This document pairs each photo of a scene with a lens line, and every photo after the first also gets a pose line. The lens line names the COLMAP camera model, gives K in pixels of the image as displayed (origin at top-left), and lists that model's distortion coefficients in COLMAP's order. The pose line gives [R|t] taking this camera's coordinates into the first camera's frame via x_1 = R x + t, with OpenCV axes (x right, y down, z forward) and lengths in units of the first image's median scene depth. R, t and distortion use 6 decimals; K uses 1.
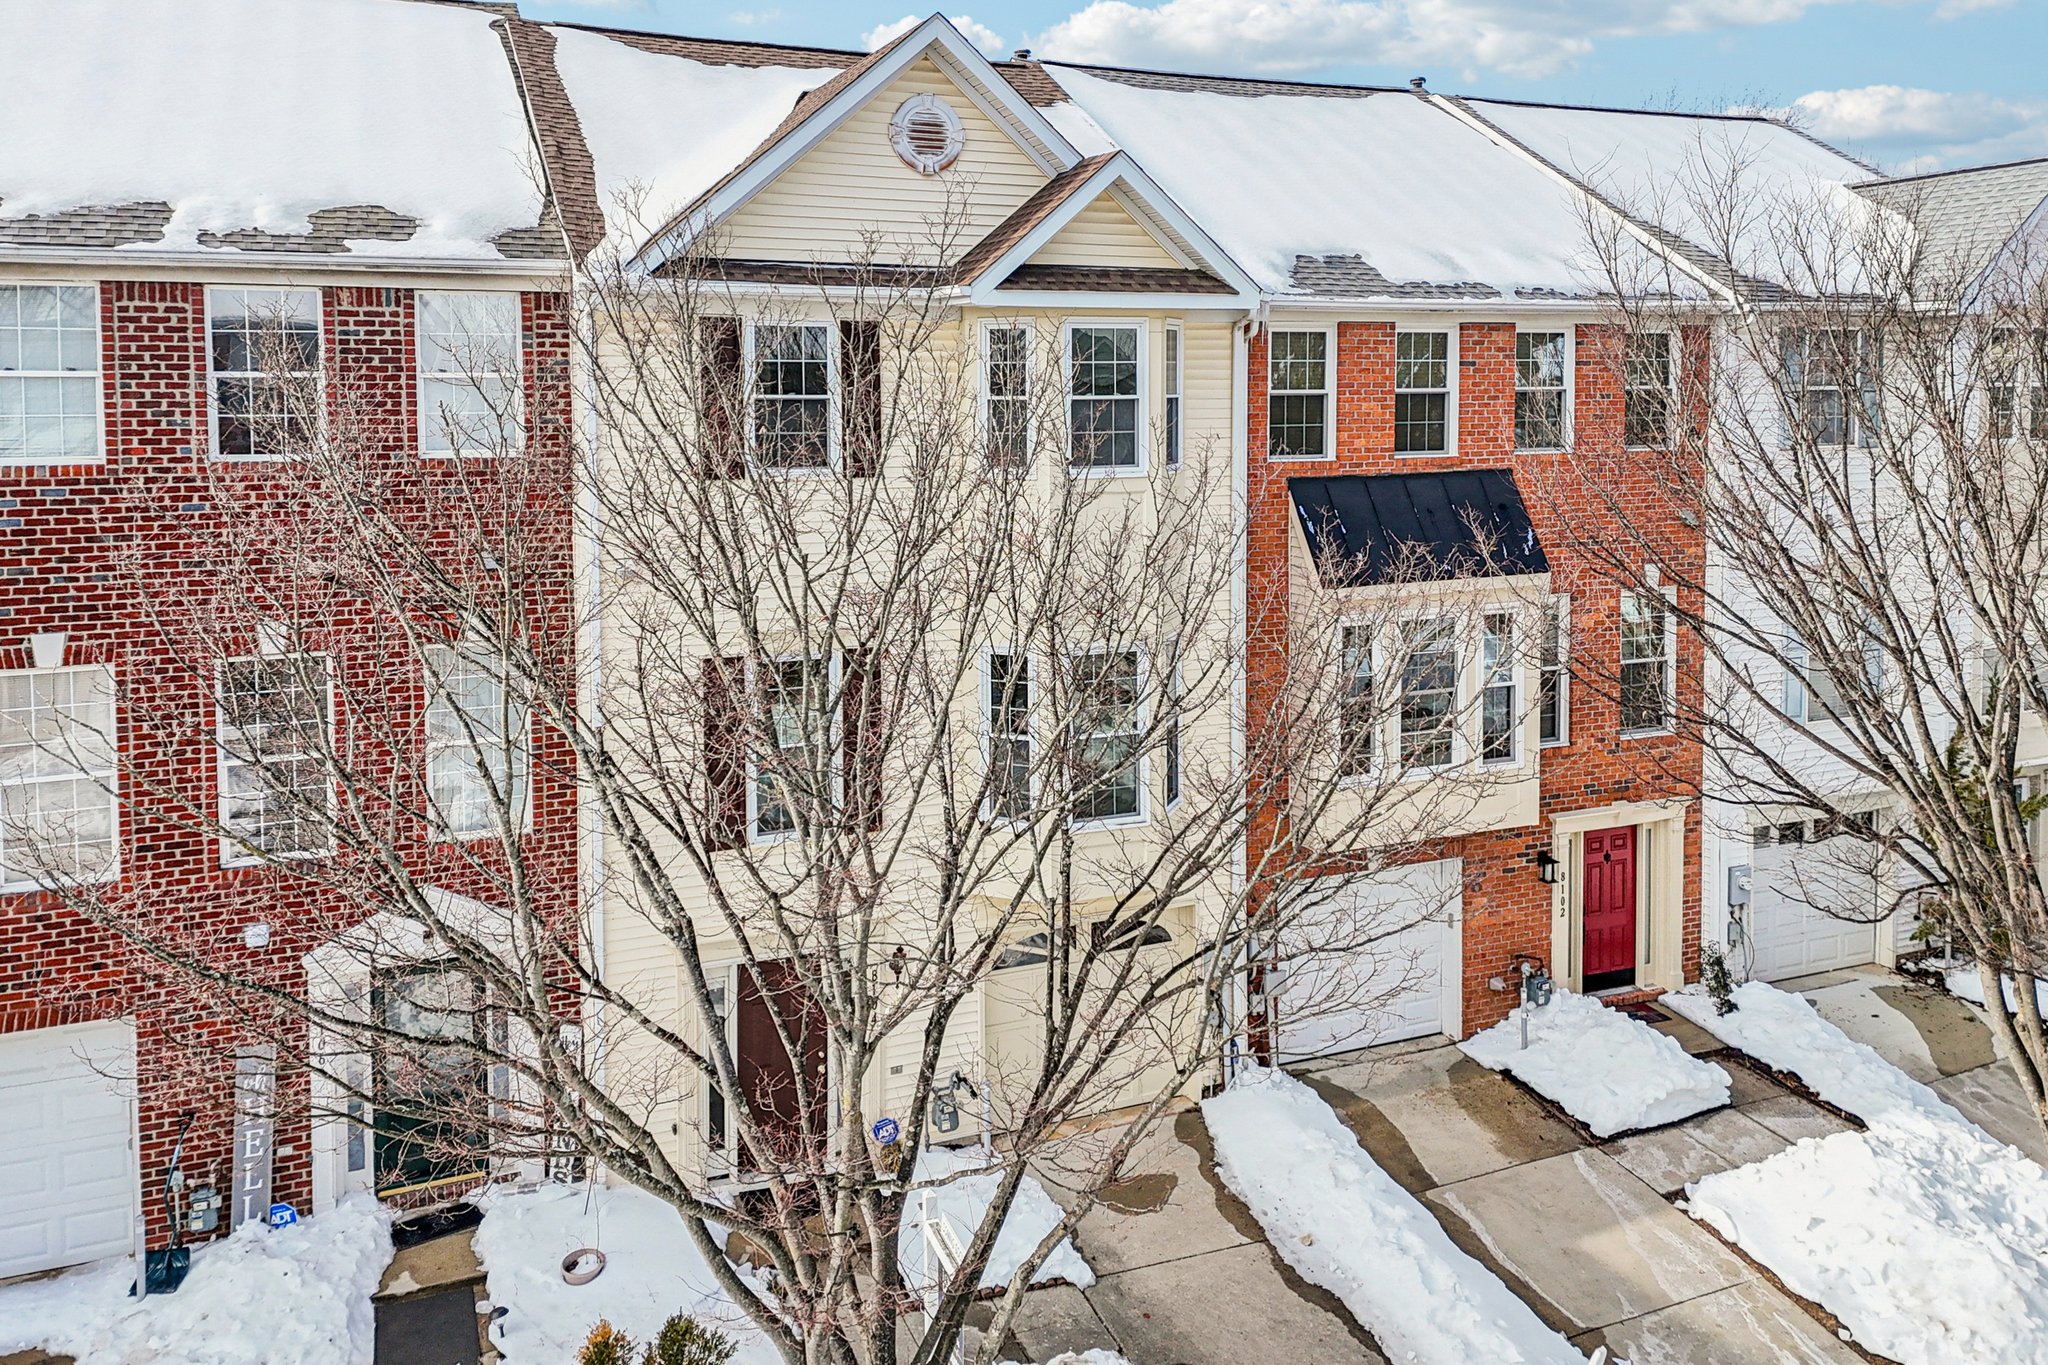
lens RADIAL K [[1541.3, 0, 976.2], [0, 1541.3, 449.5], [0, 0, 1]] dist [0.046319, -0.029802]
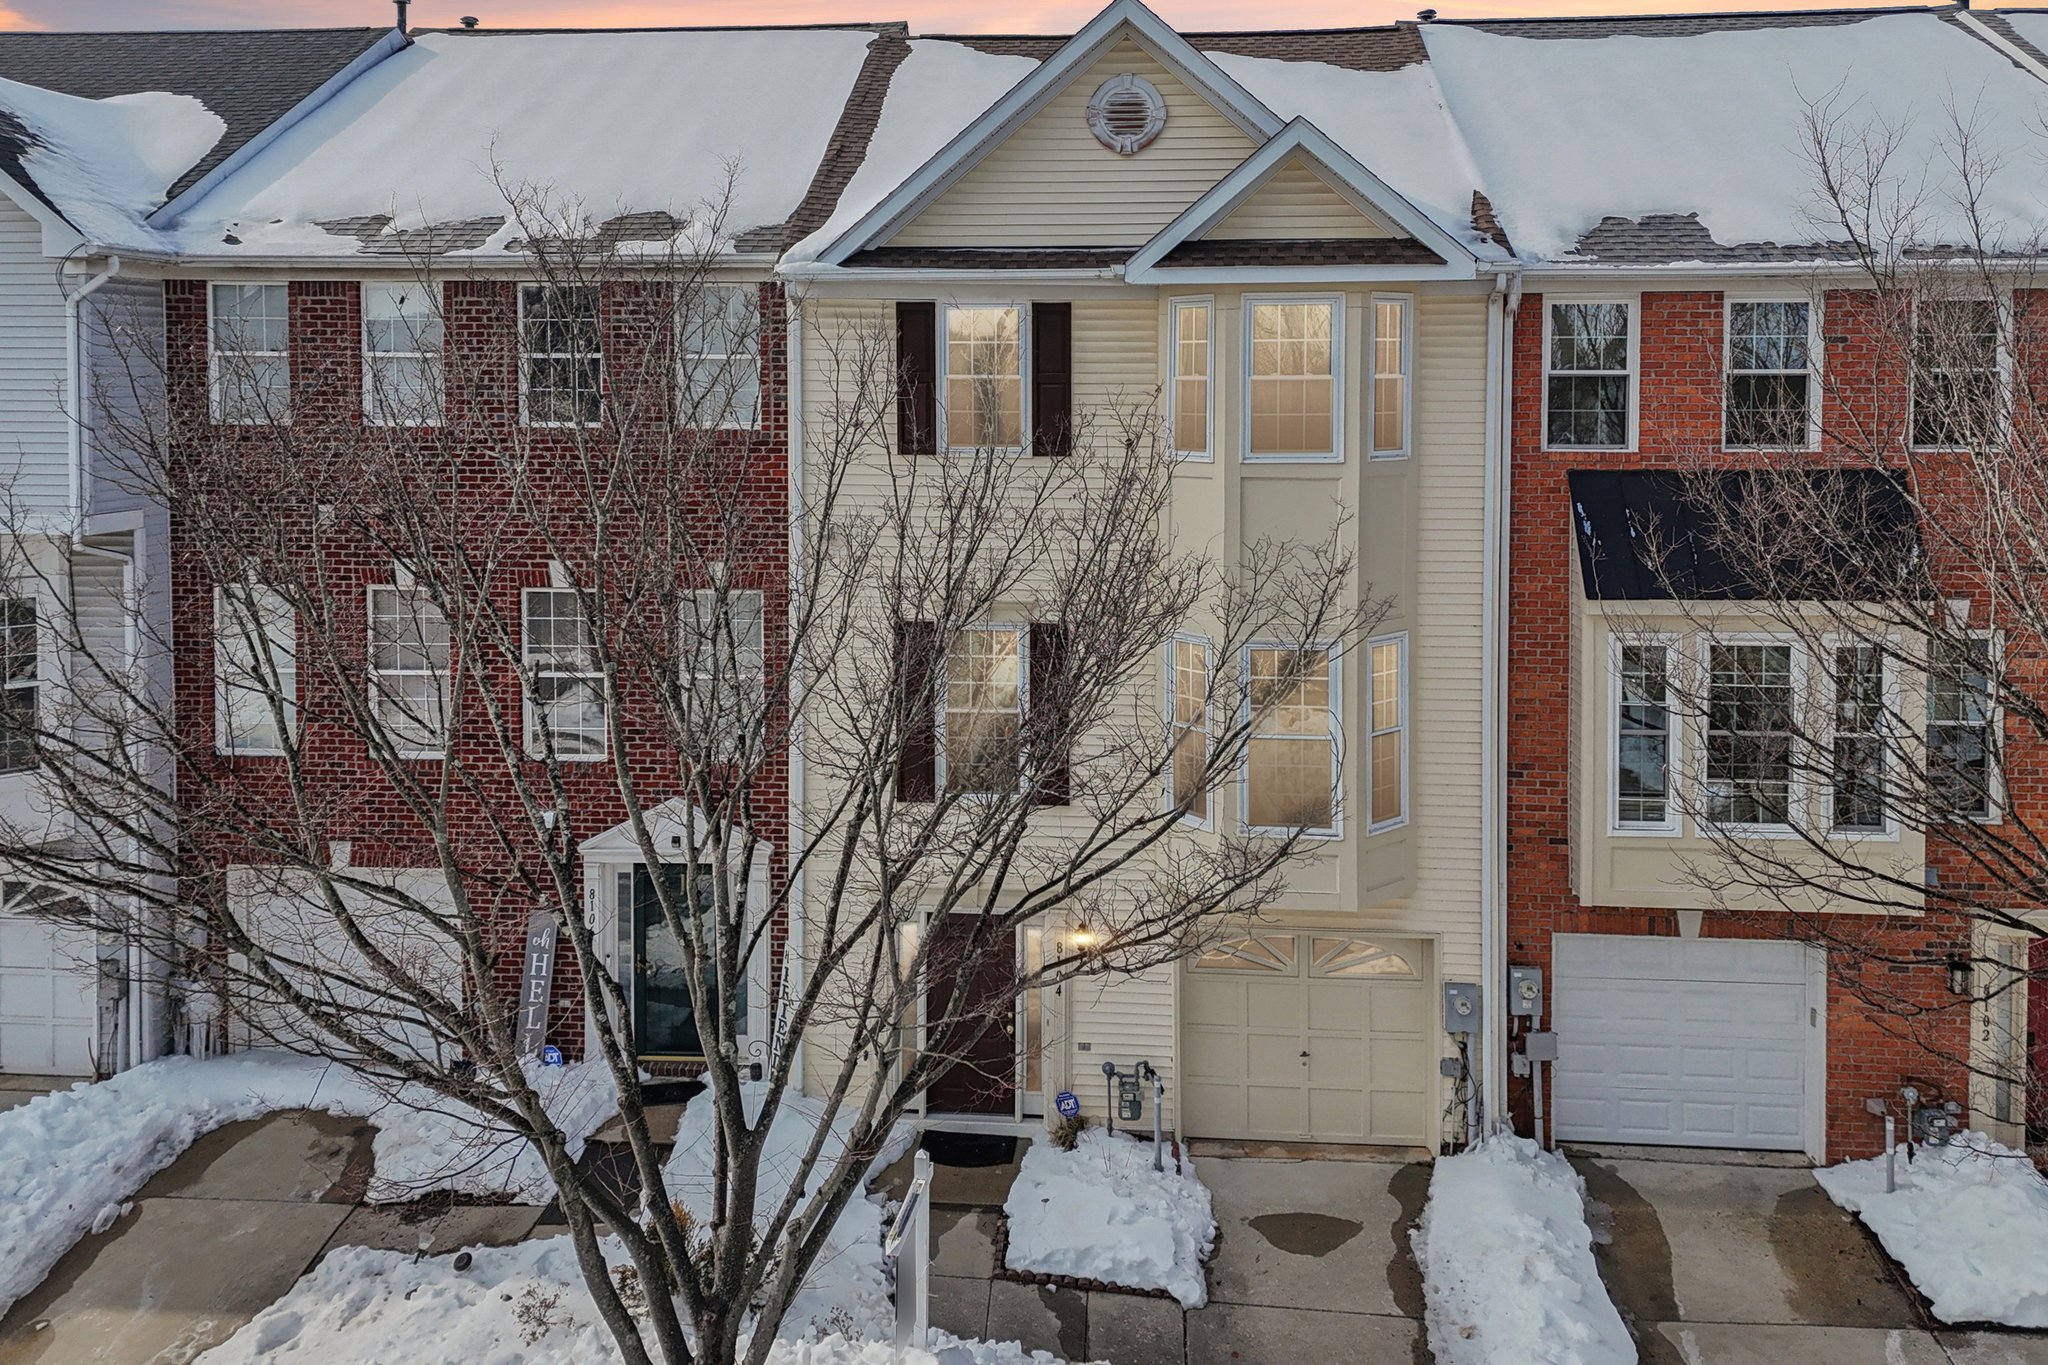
lens RADIAL K [[1541.3, 0, 1012.3], [0, 1541.3, 404.6], [0, 0, 1]] dist [0.046319, -0.029802]
pose [[0.889227, 0.012592, -0.457293, 0.357475], [-0.020579, 0.999710, -0.012489, -0.001806], [0.457003, 0.020516, 0.889229, 0.077231]]
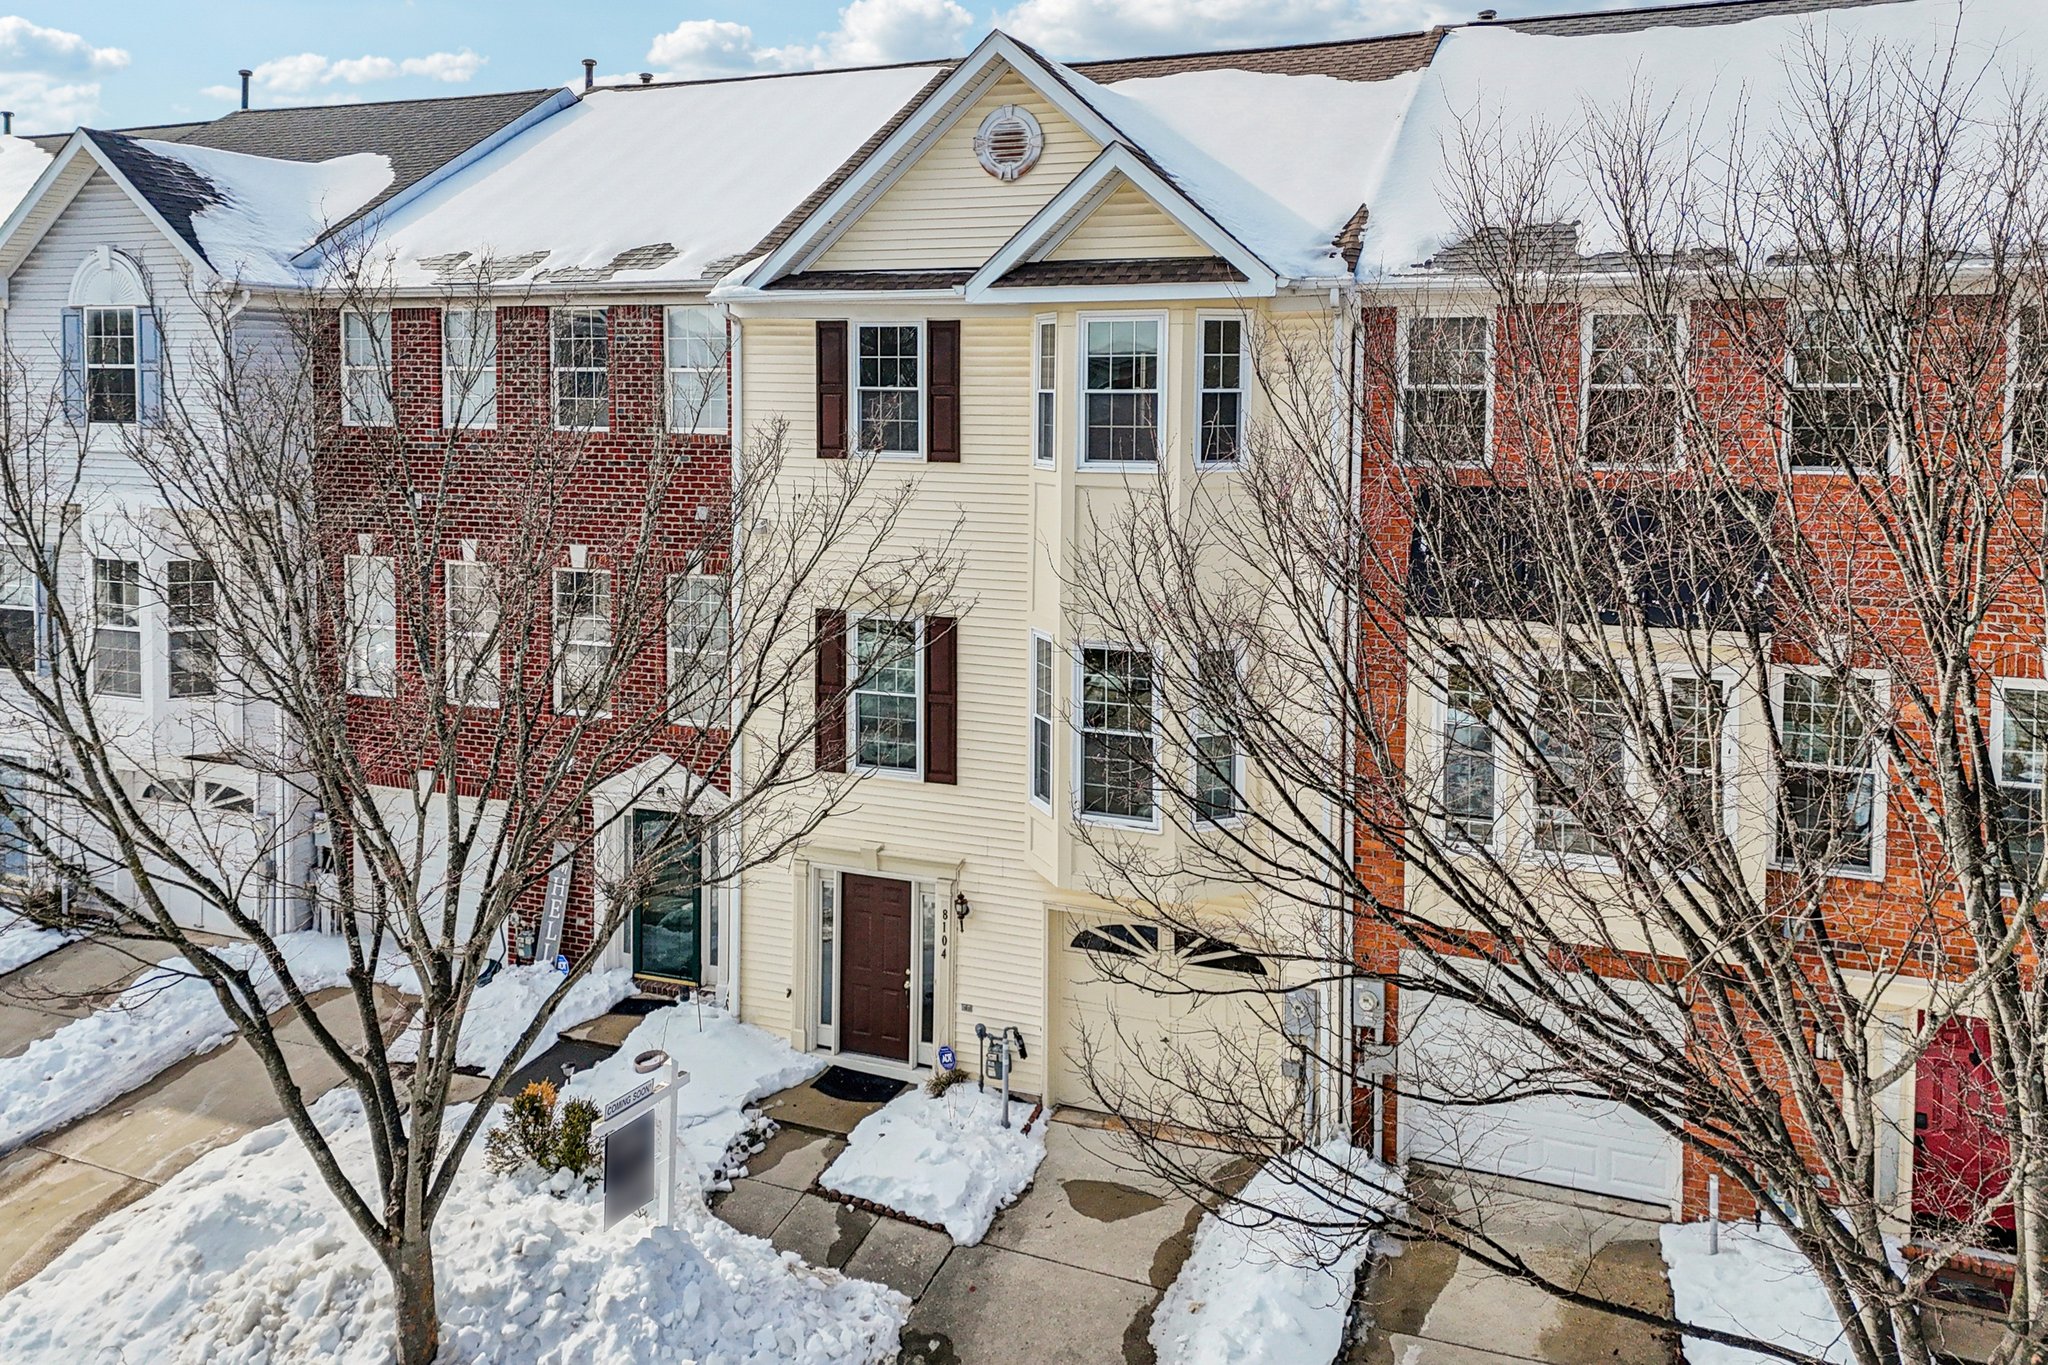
lens RADIAL K [[1541.3, 0, 1048.6], [0, 1541.3, 437.7], [0, 0, 1]] dist [0.046319, -0.029802]
pose [[0.716662, 0.029989, -0.696776, 0.726996], [-0.031871, 0.999440, 0.010234, -0.012249], [0.696693, 0.014873, 0.717216, 0.253043]]
